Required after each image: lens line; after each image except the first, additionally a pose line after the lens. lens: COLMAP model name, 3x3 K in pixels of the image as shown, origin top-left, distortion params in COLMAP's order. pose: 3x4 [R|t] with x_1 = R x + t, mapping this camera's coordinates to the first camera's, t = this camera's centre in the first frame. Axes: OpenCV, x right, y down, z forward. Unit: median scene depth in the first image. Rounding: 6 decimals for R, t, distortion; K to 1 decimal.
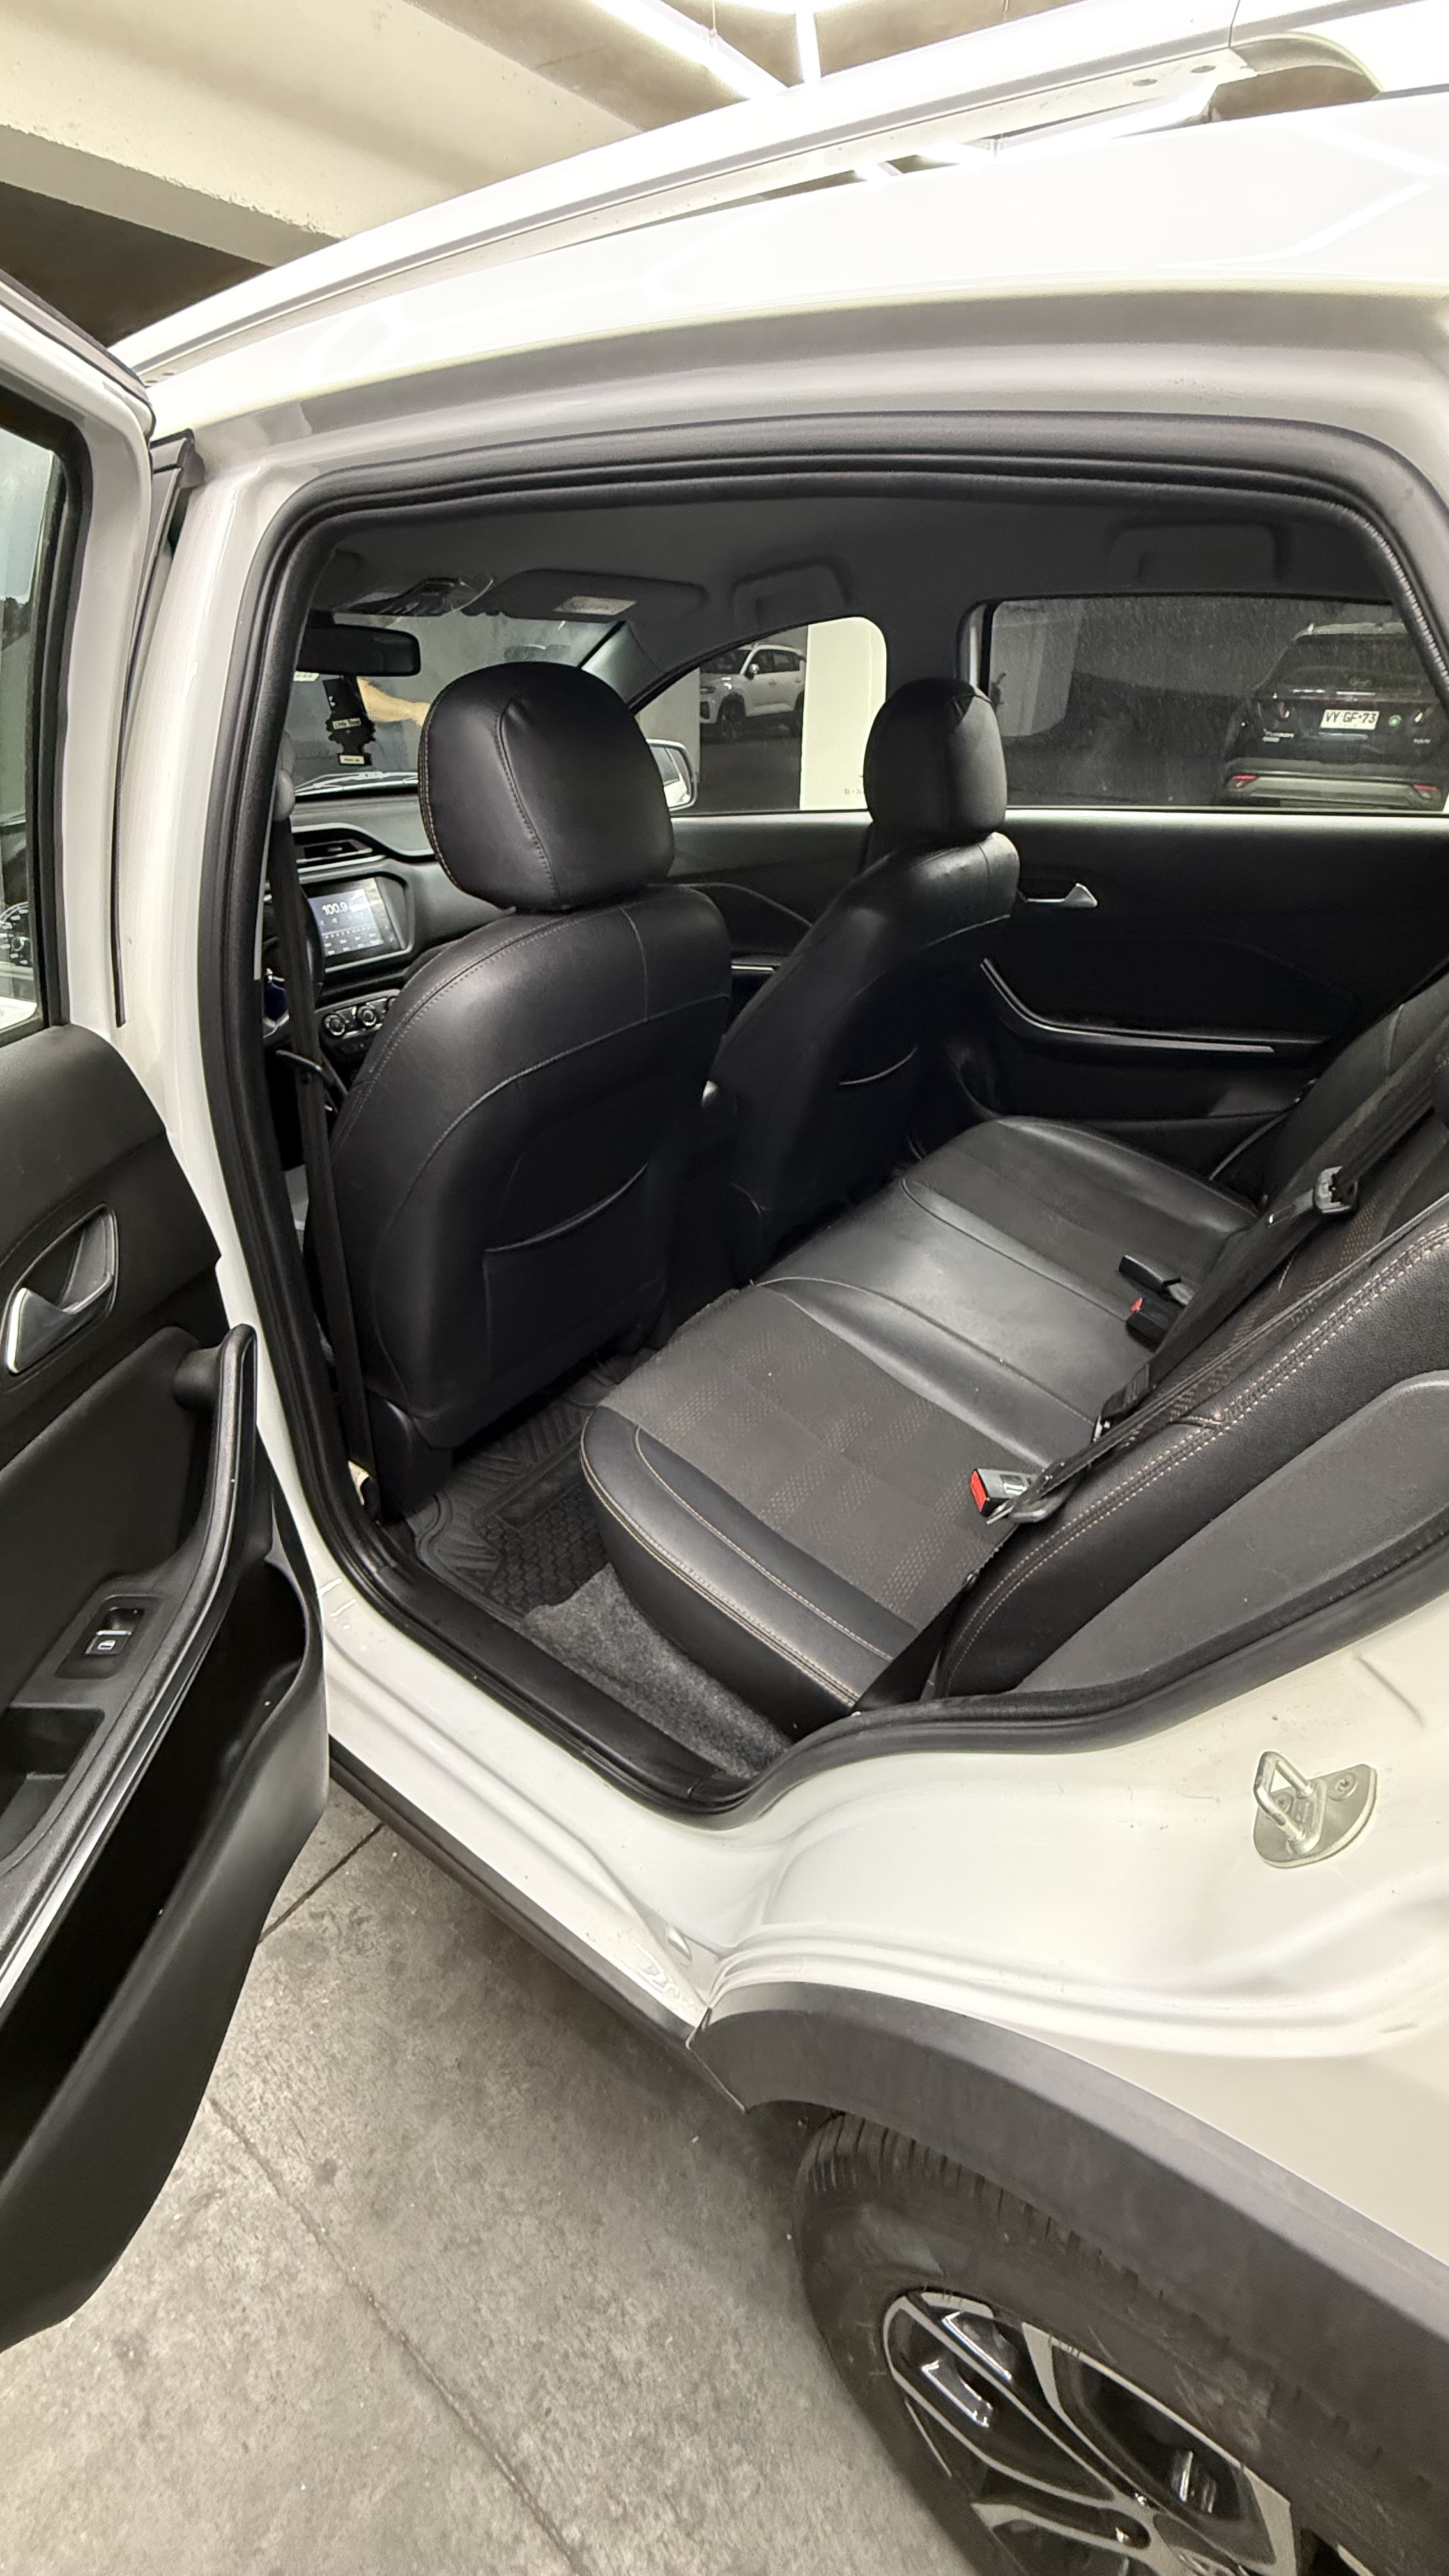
lens RADIAL K [[1021.0, 0, 733.5], [0, 1021.0, 1285.4], [0, 0, 1]] dist [-0.001056, 0.000739]
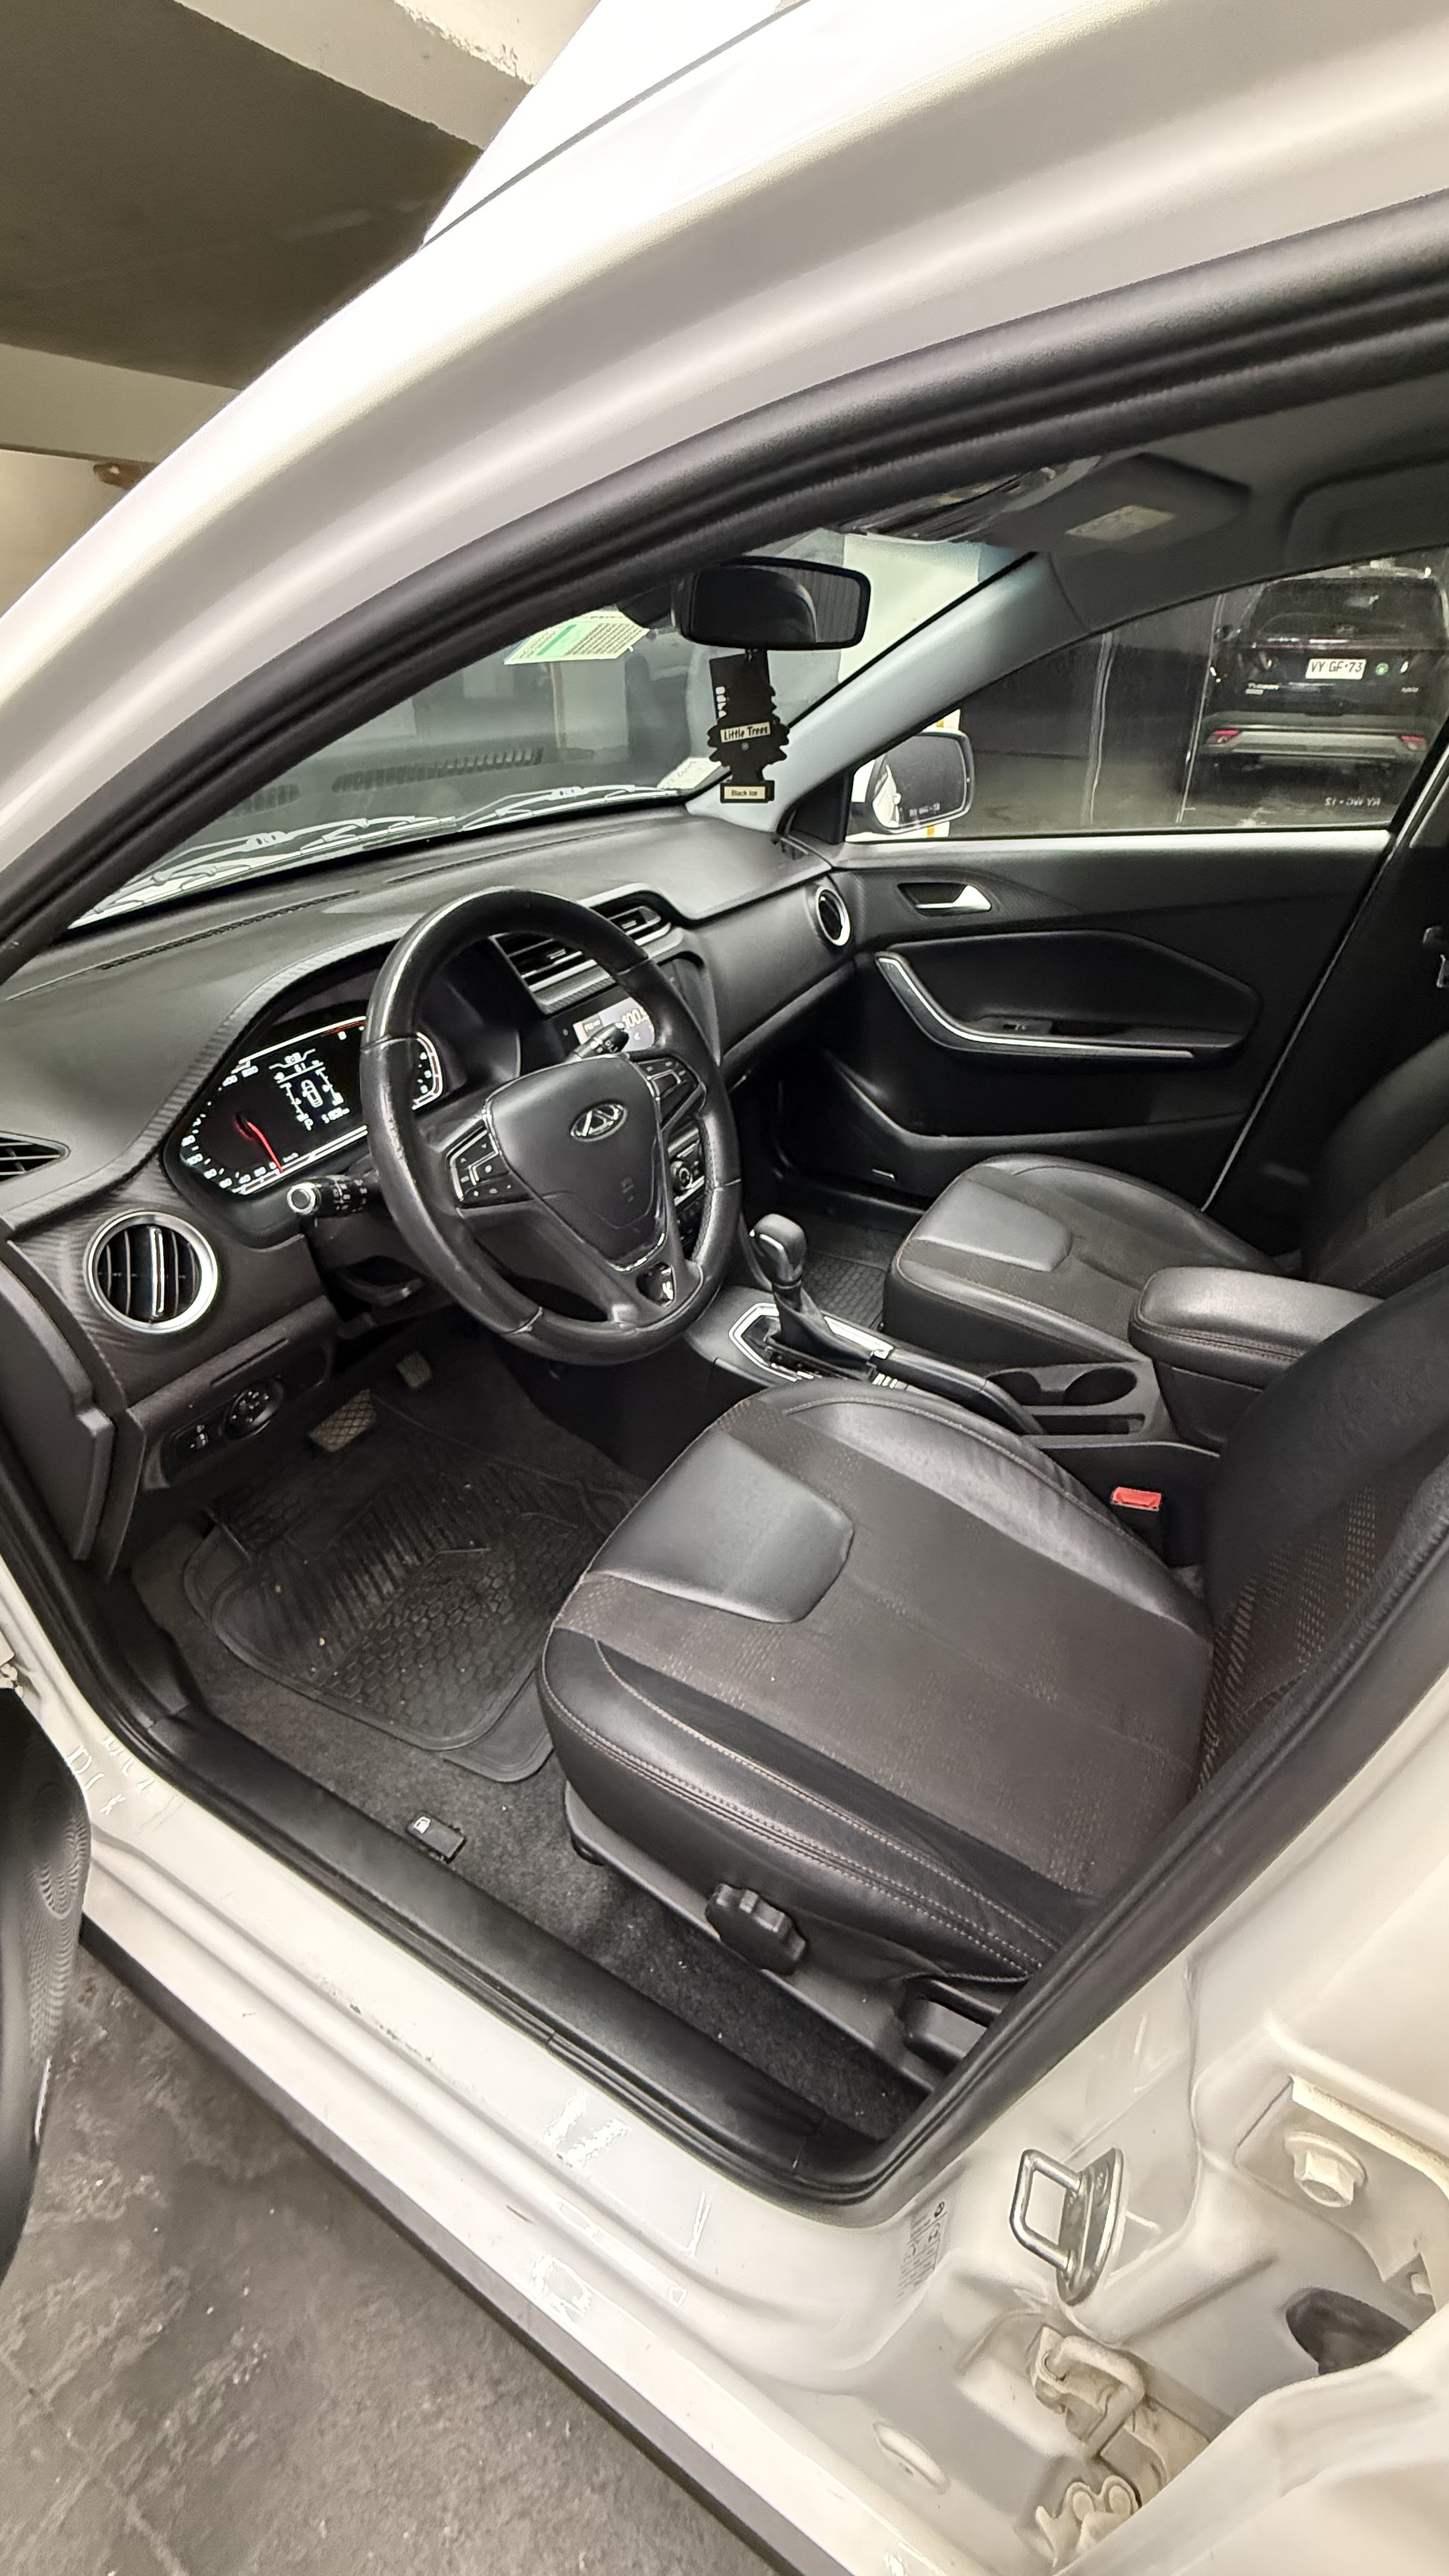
lens RADIAL K [[1021.0, 0, 730.8], [0, 1021.0, 1279.0], [0, 0, 1]] dist [-0.001056, 0.000739]
pose [[0.992684, -0.077071, 0.092944, -0.098117], [0.074613, 0.996772, 0.029646, -0.053307], [-0.094929, -0.022494, 0.995230, 0.085289]]
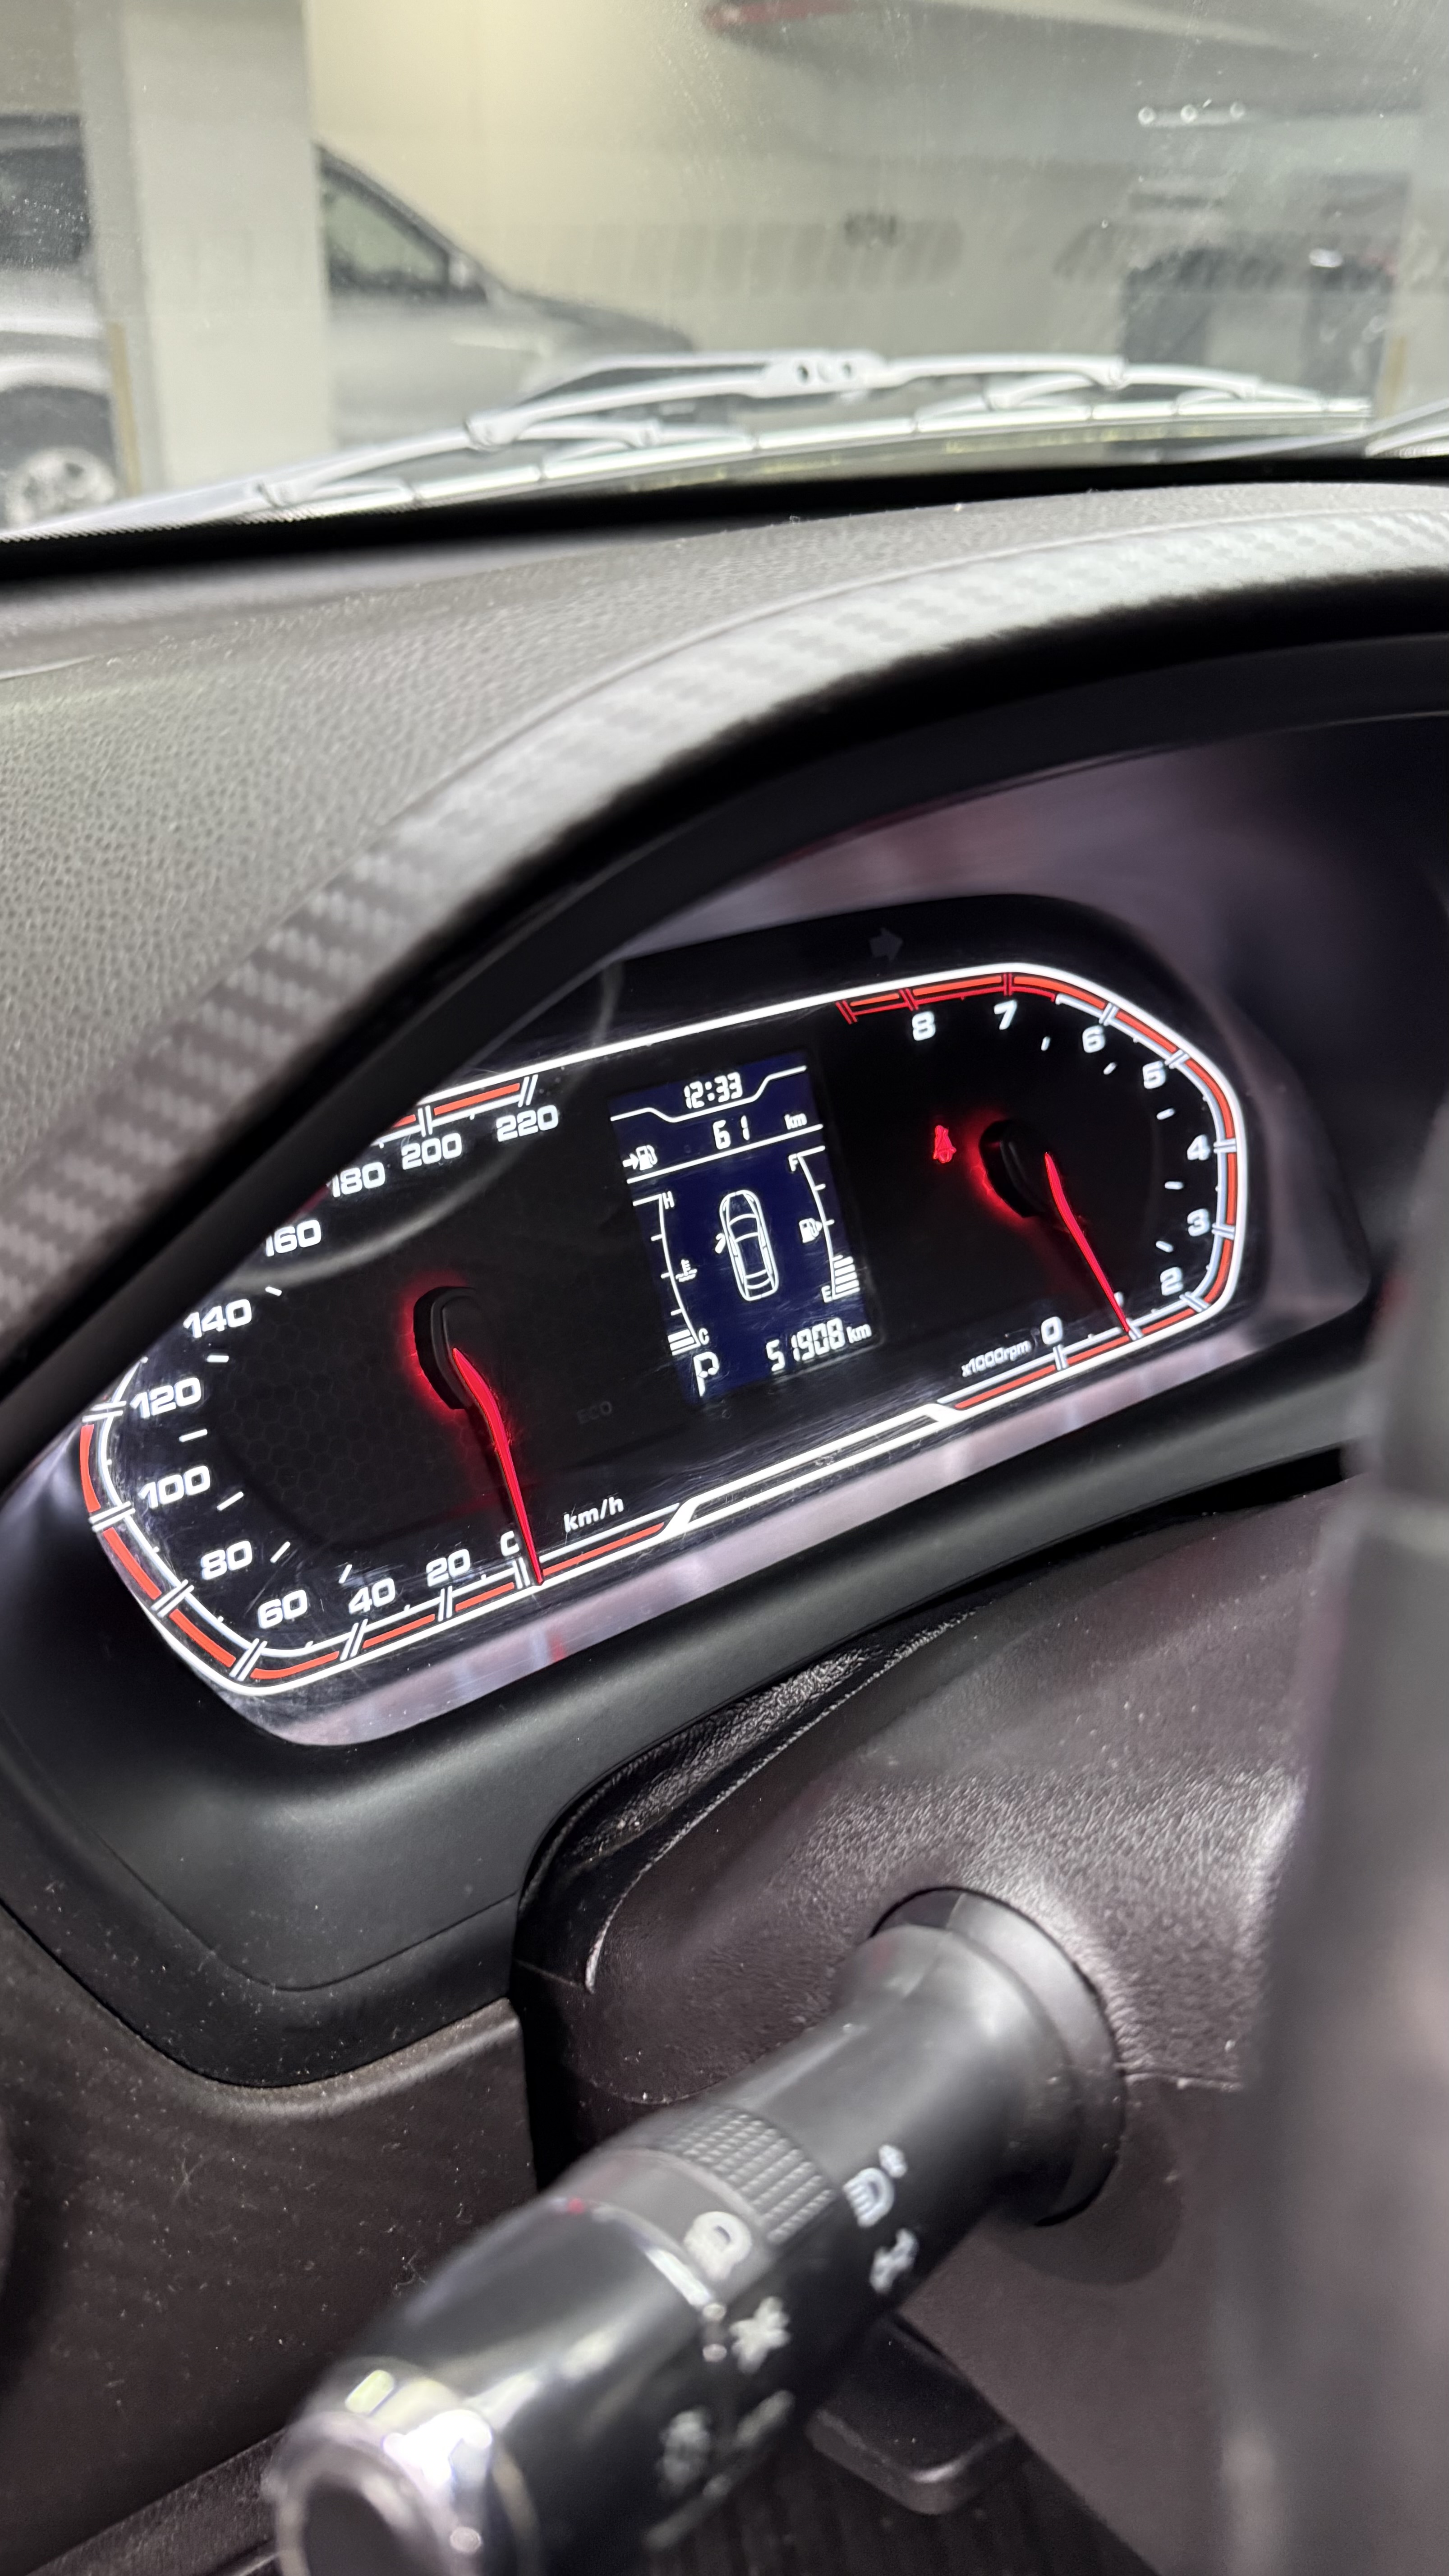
lens RADIAL K [[1898.1, 0, 720.7], [0, 1898.1, 1306.0], [0, 0, 1]] dist [-0.007326, -0.028817]
pose [[0.947693, 0.159621, -0.276403, -0.121191], [-0.173663, 0.984437, -0.026925, -0.072892], [0.267803, 0.073518, 0.960665, 0.162892]]
